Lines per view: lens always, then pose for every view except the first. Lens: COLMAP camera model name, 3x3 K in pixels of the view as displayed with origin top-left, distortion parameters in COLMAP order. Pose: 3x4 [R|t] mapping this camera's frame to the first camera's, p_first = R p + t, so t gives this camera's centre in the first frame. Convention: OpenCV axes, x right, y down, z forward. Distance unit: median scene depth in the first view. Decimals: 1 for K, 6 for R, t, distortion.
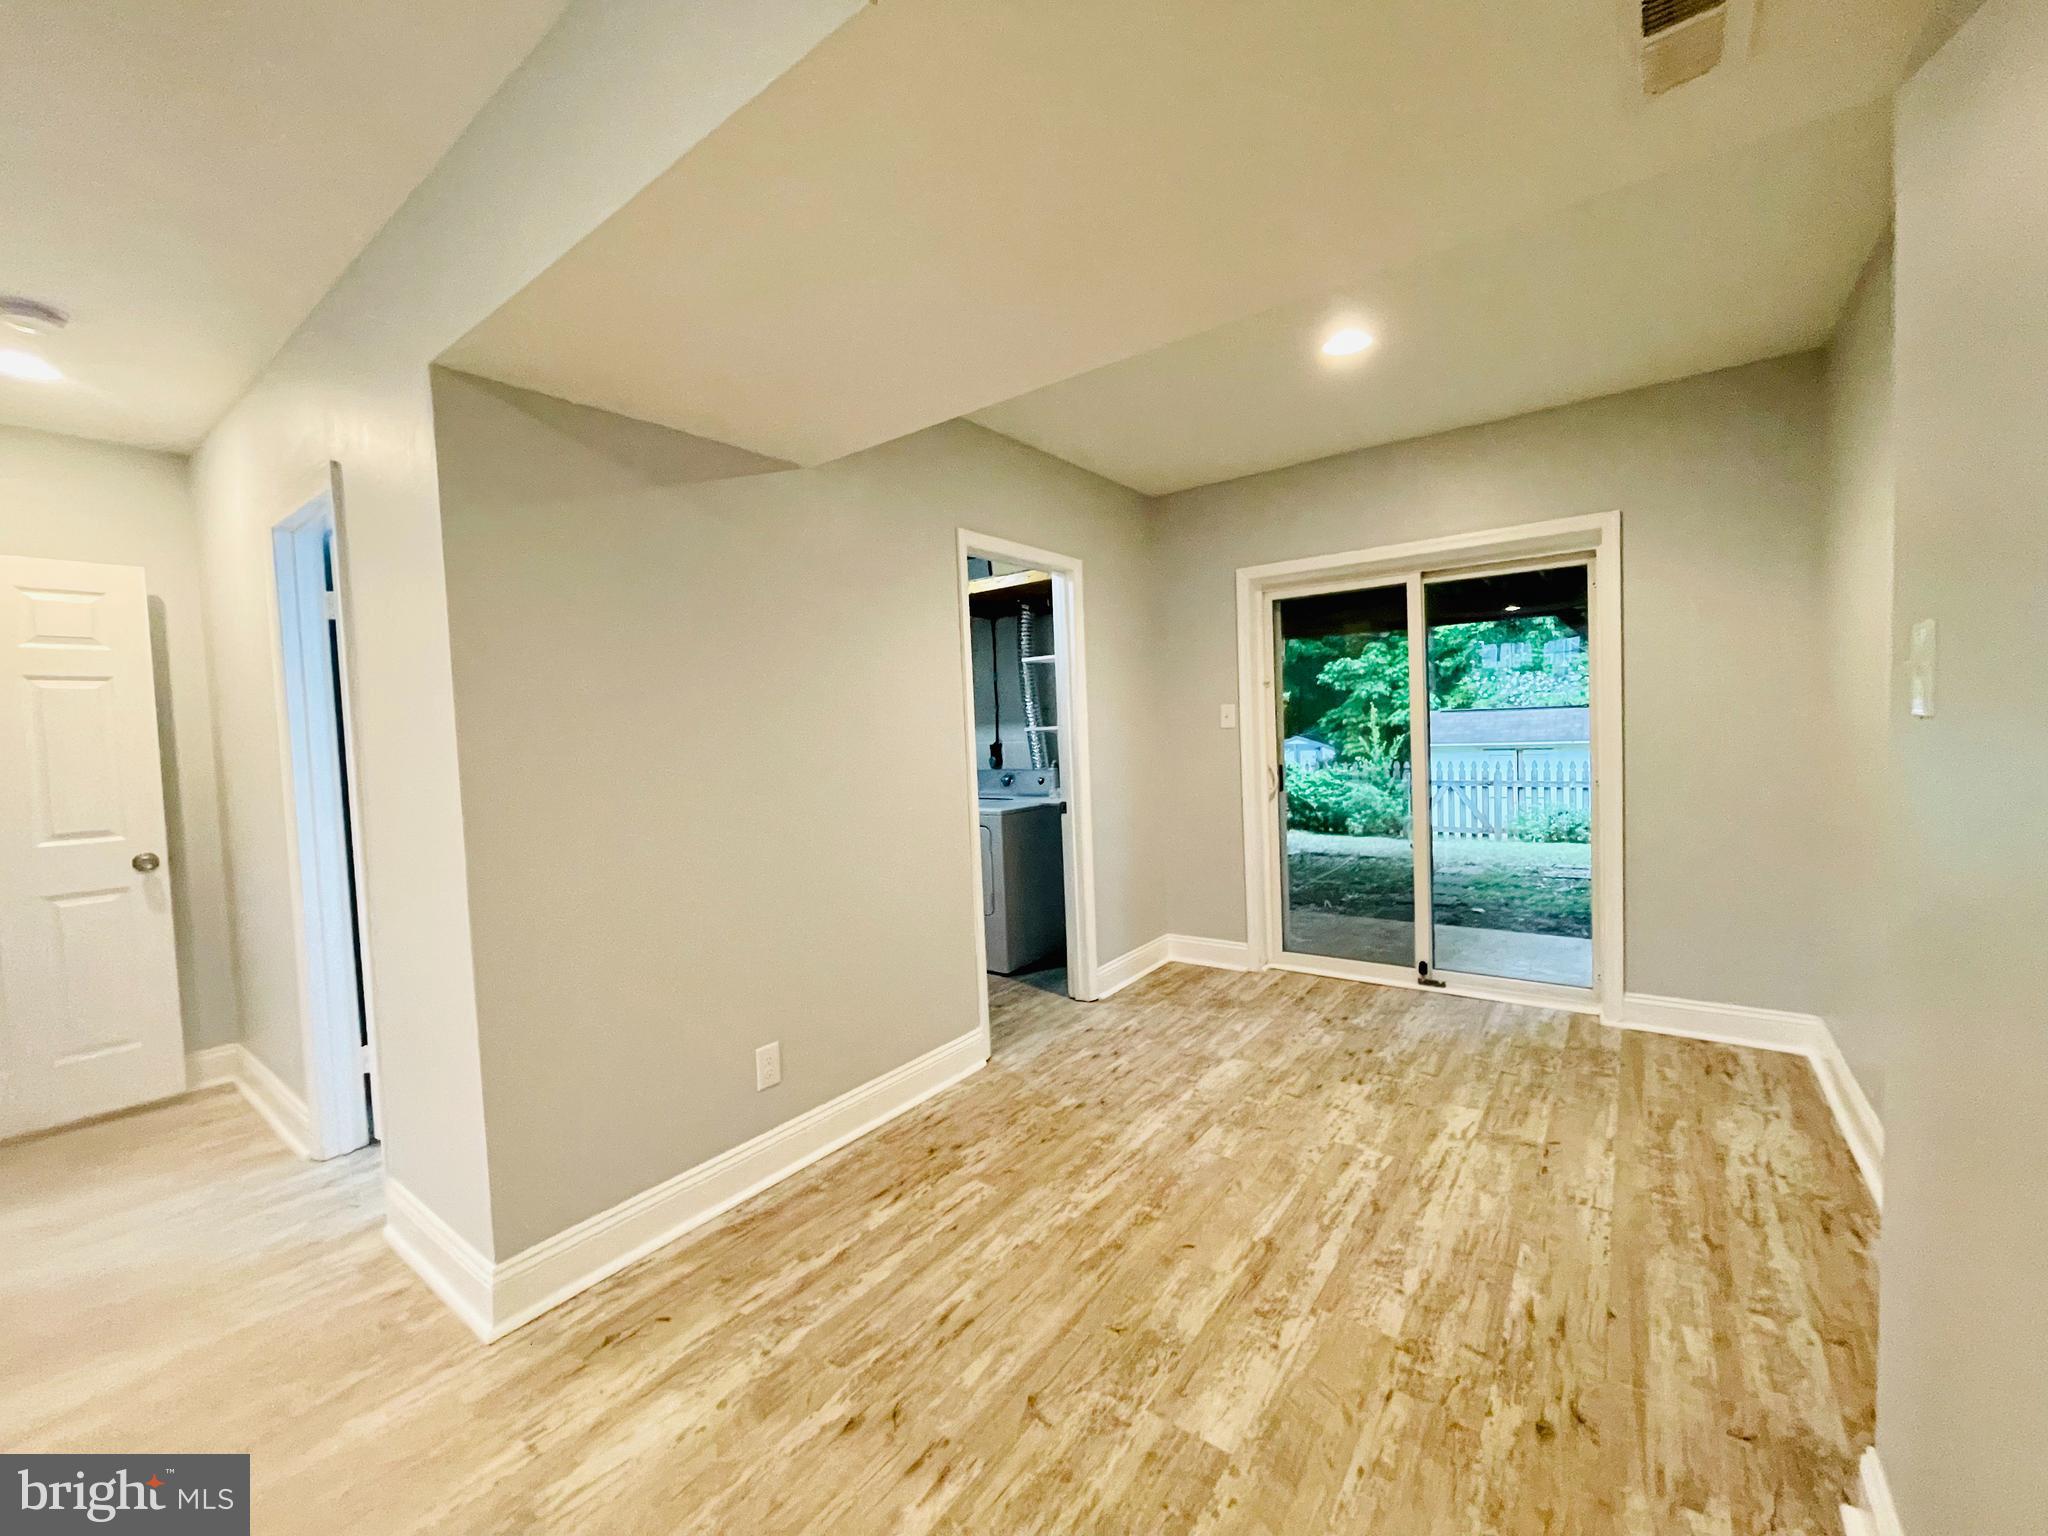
lens RADIAL K [[832.9, 0, 1024.0], [0, 832.9, 768.0], [0, 0, 1]] dist [-0.001924, 0.000157]
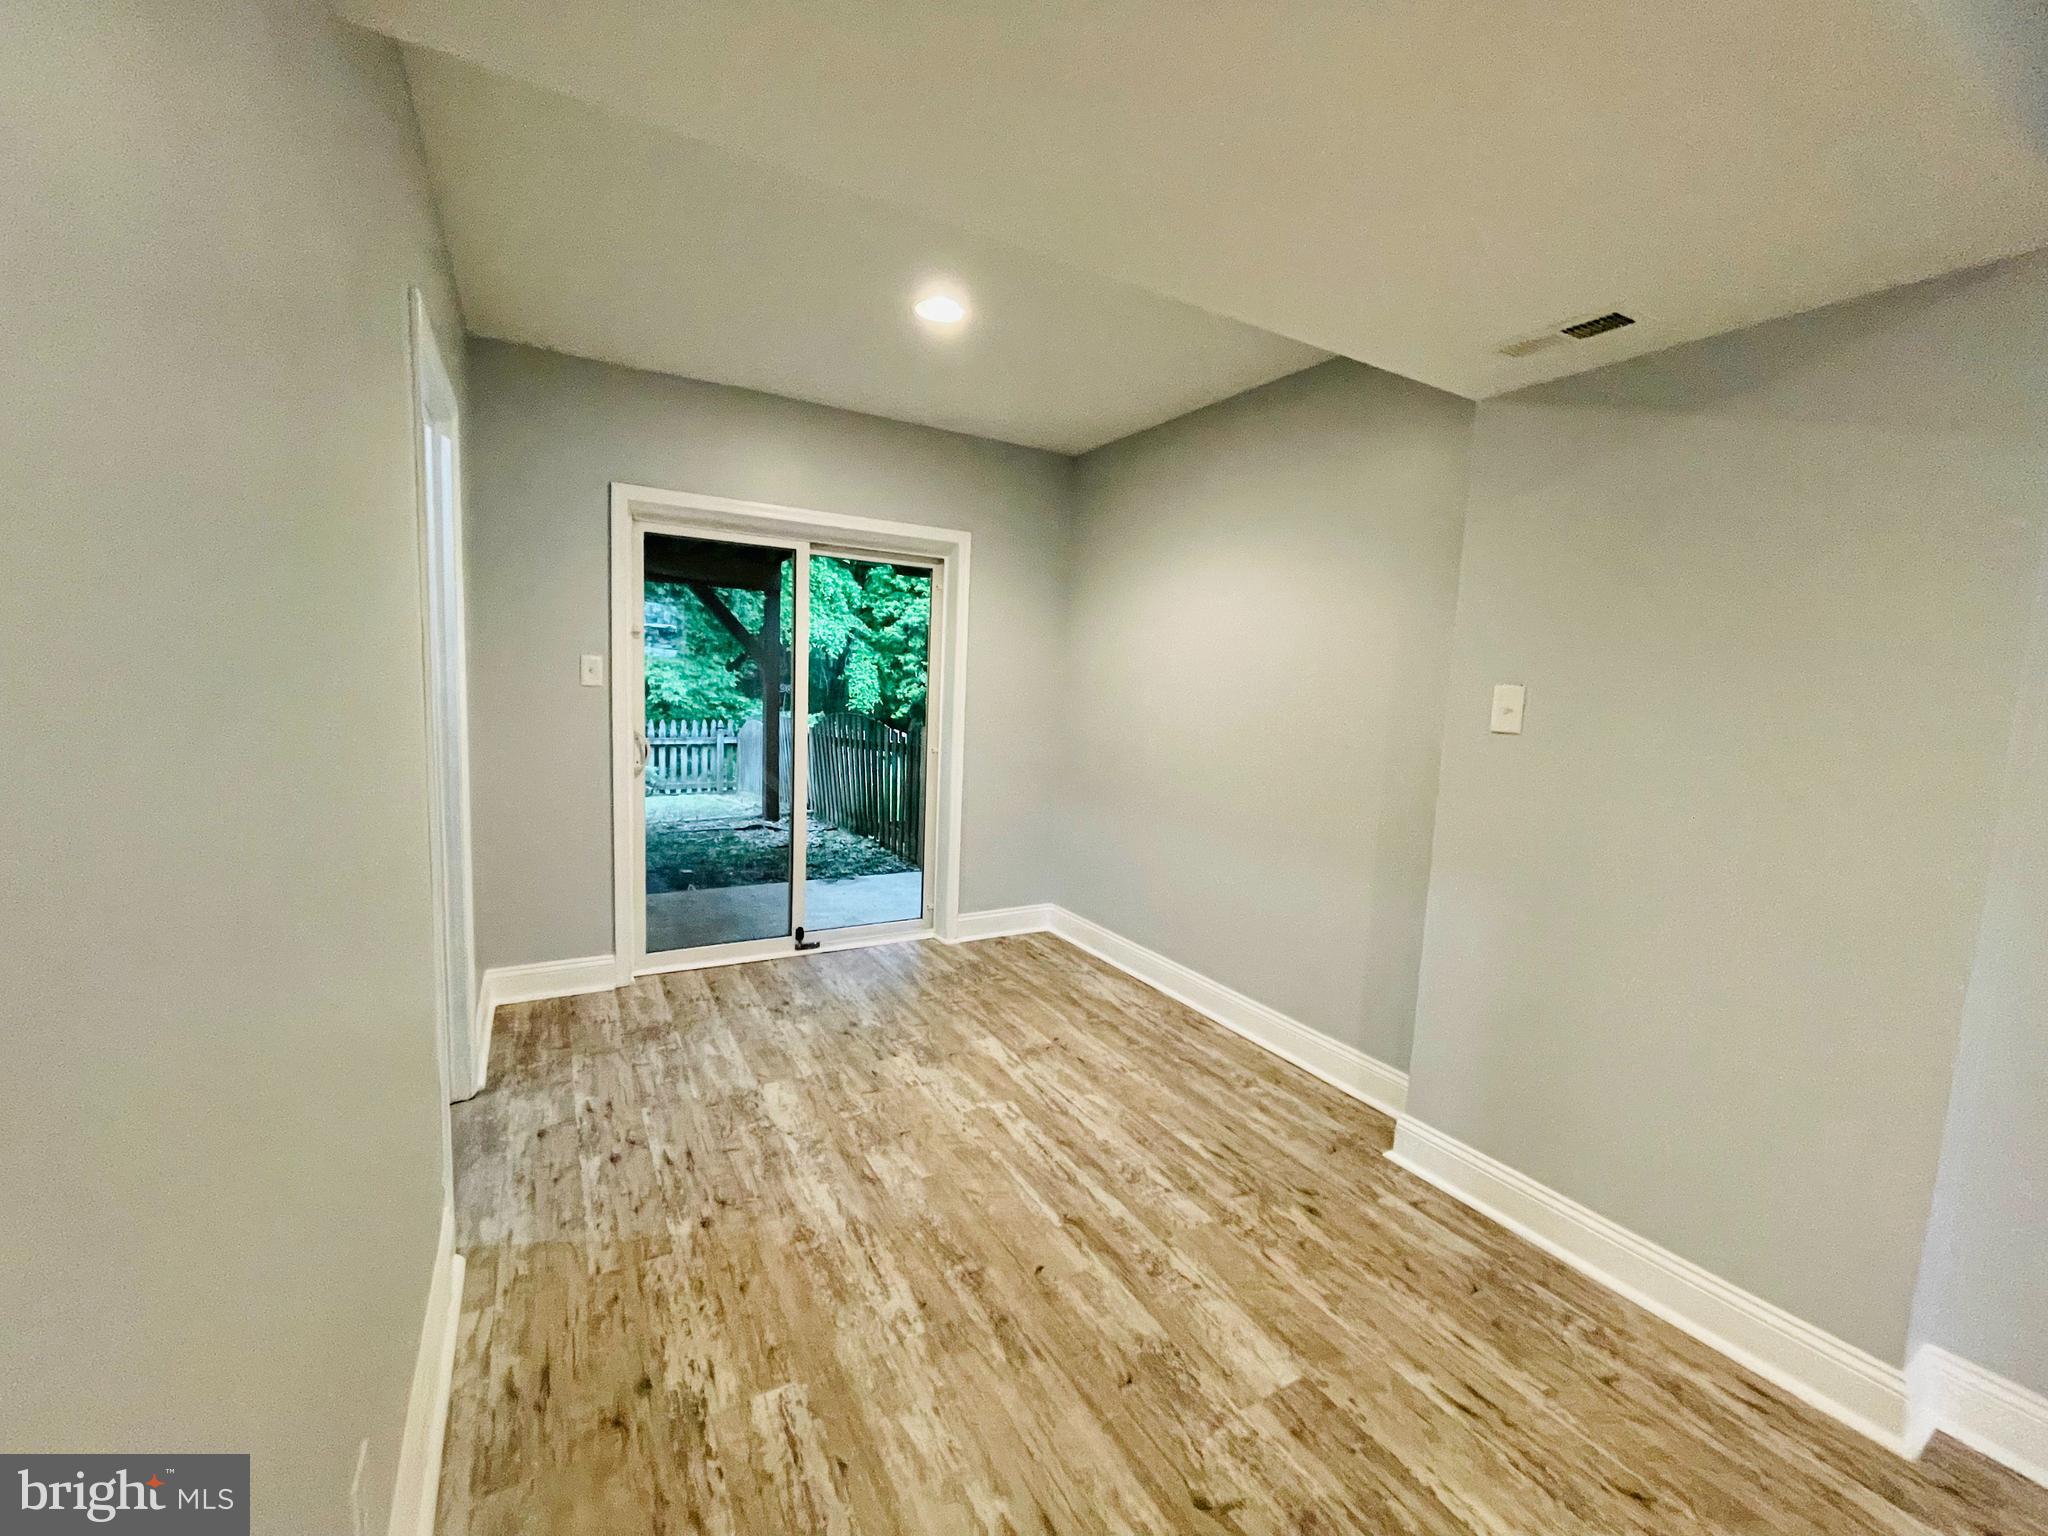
lens RADIAL K [[832.9, 0, 1024.0], [0, 832.9, 768.0], [0, 0, 1]] dist [-0.001924, 0.000157]
pose [[0.398094, -0.042172, 0.916375, -0.392259], [-0.011783, 0.998625, 0.051076, -0.020762], [-0.917269, -0.031131, 0.397050, 0.406013]]
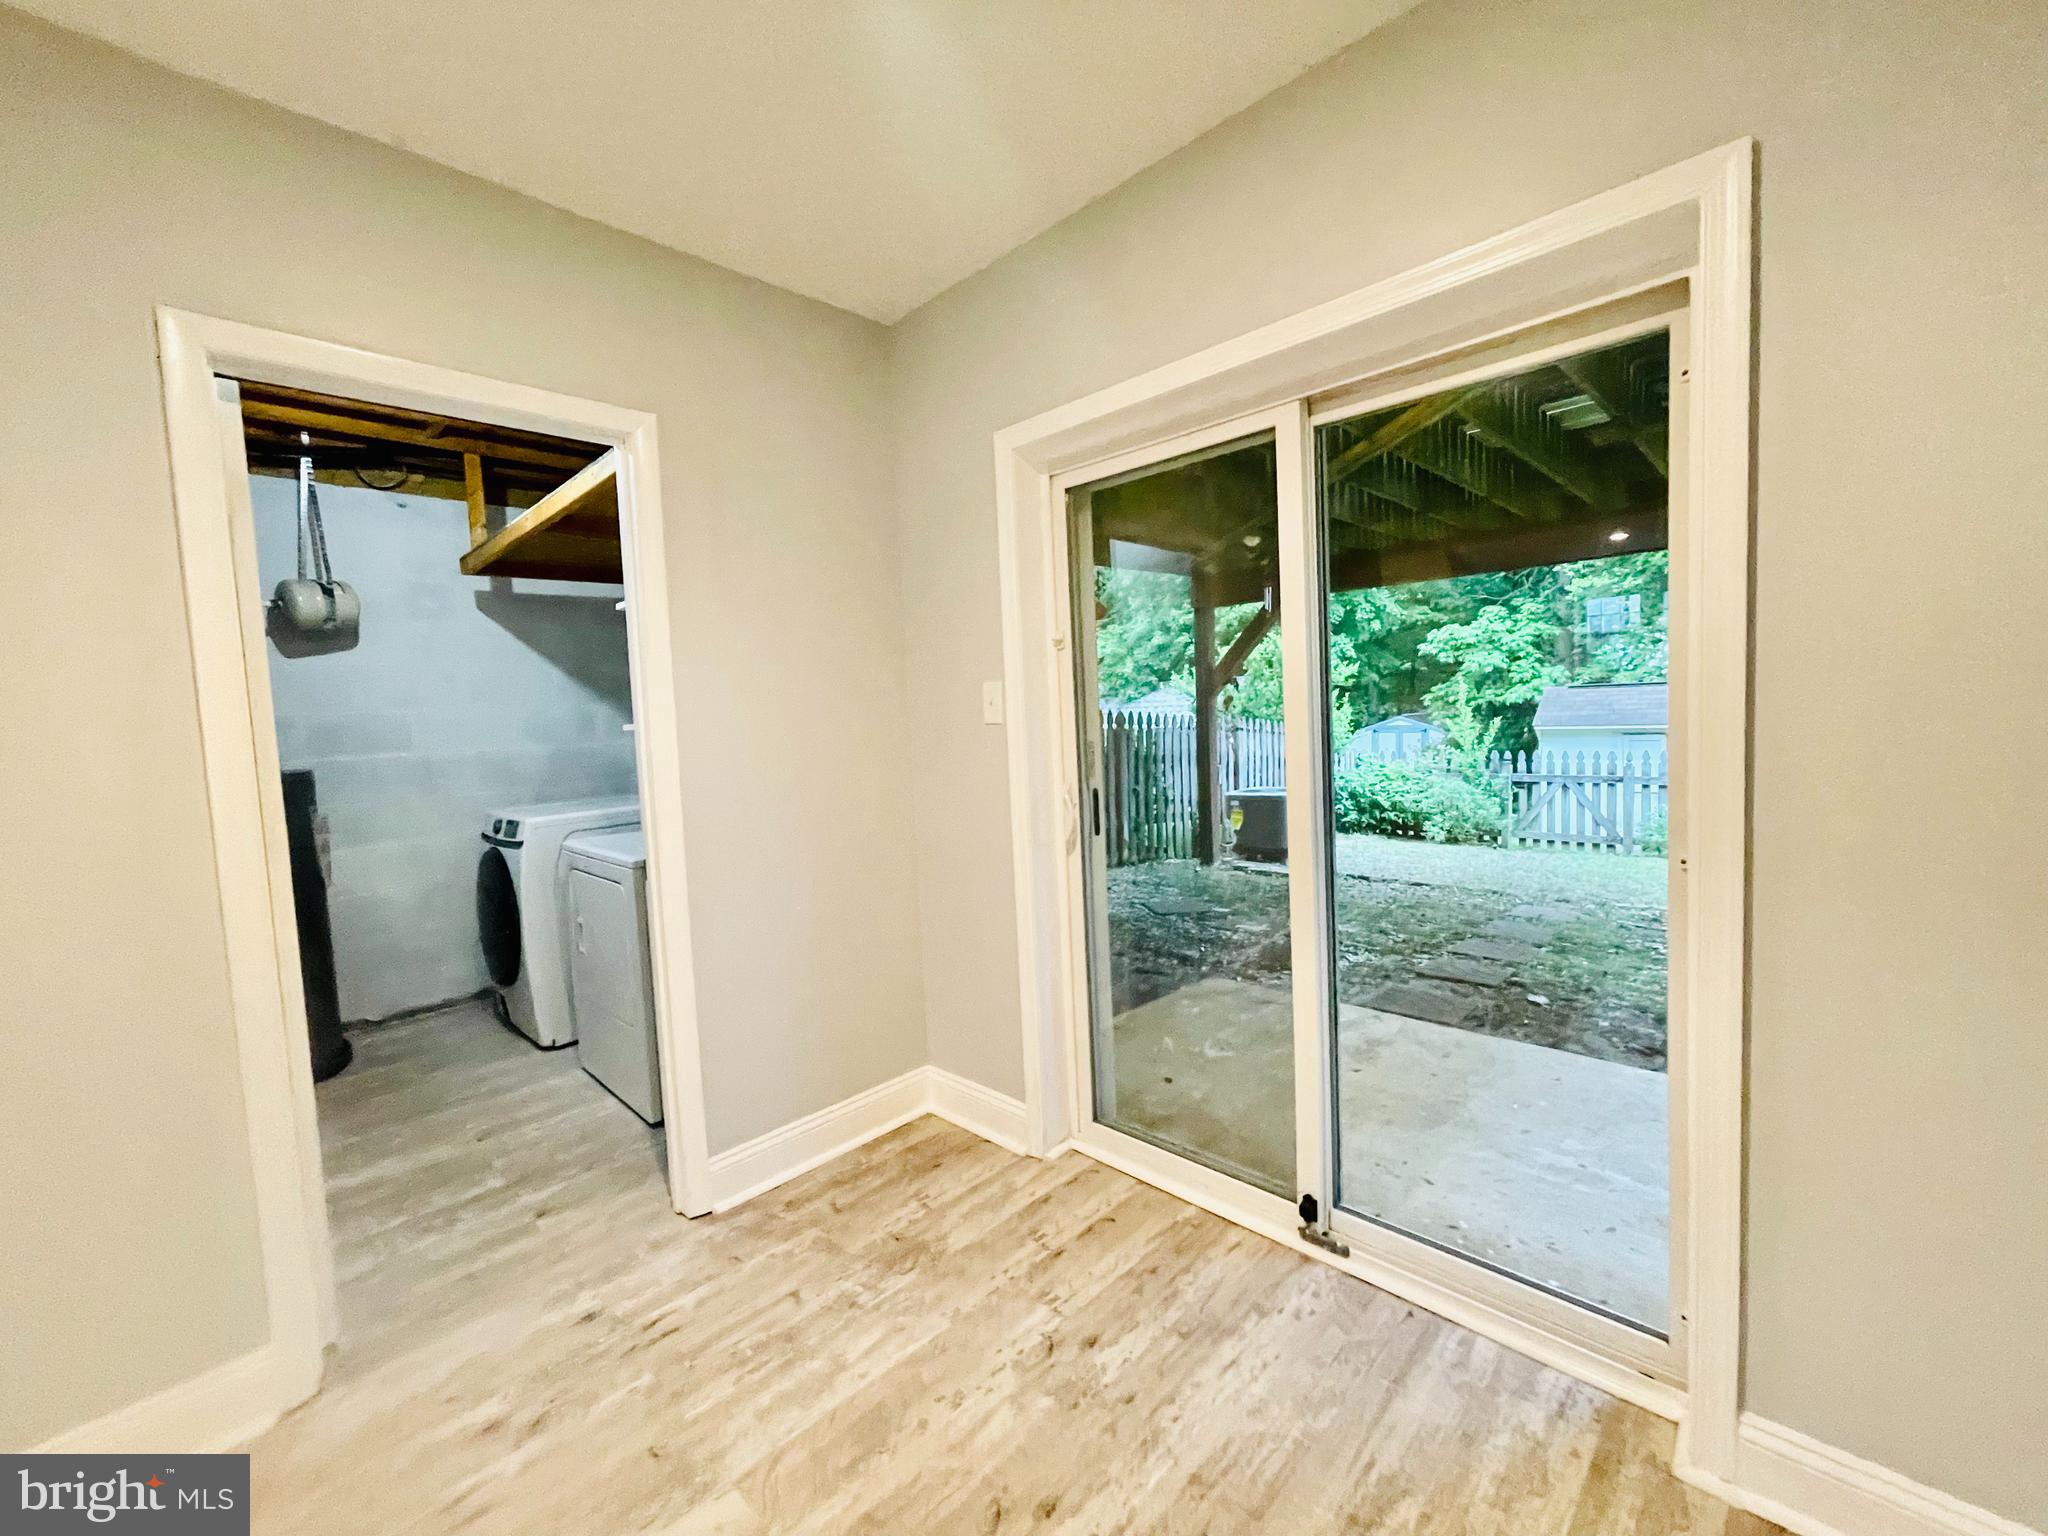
lens RADIAL K [[832.5, 0, 1024.0], [0, 832.5, 768.0], [0, 0, 1]] dist [-0.021883, 0.013297]
pose [[0.989491, 0.004491, -0.144523, 0.442400], [-0.000825, 0.999677, 0.025417, -0.041428], [0.144591, -0.025031, 0.989175, 0.572538]]
